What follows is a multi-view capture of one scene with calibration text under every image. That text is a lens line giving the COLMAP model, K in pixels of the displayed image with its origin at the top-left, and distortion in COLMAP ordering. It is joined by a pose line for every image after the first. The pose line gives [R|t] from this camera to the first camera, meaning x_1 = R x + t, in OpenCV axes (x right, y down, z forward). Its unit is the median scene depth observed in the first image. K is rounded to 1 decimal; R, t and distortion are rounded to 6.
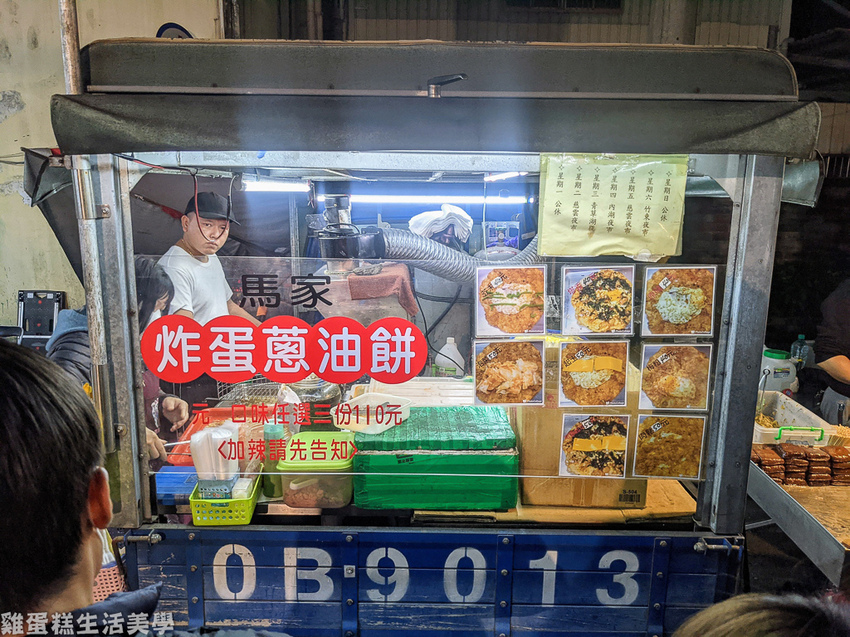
lens RADIAL K [[680.8, 0, 422.4], [0, 680.8, 314.2], [0, 0, 1]] dist [0.035842, -0.070476]
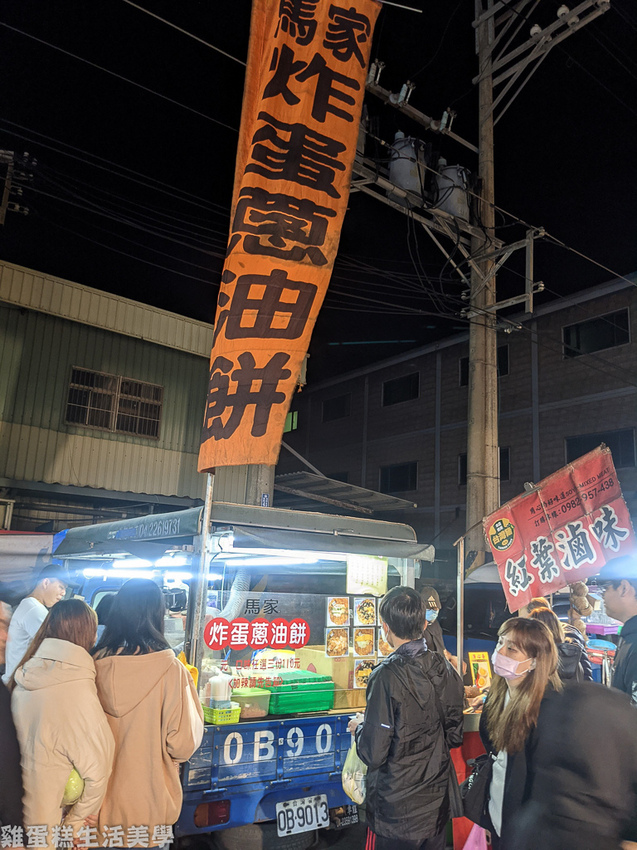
lens RADIAL K [[680.8, 0, 321.0], [0, 680.8, 425.3], [0, 0, 1]] dist [0.035842, -0.070476]
pose [[0.813996, 0.156363, 0.559429, -1.427147], [0.077671, 0.925140, -0.371596, 0.273618], [-0.575654, 0.345929, 0.740916, -1.069913]]
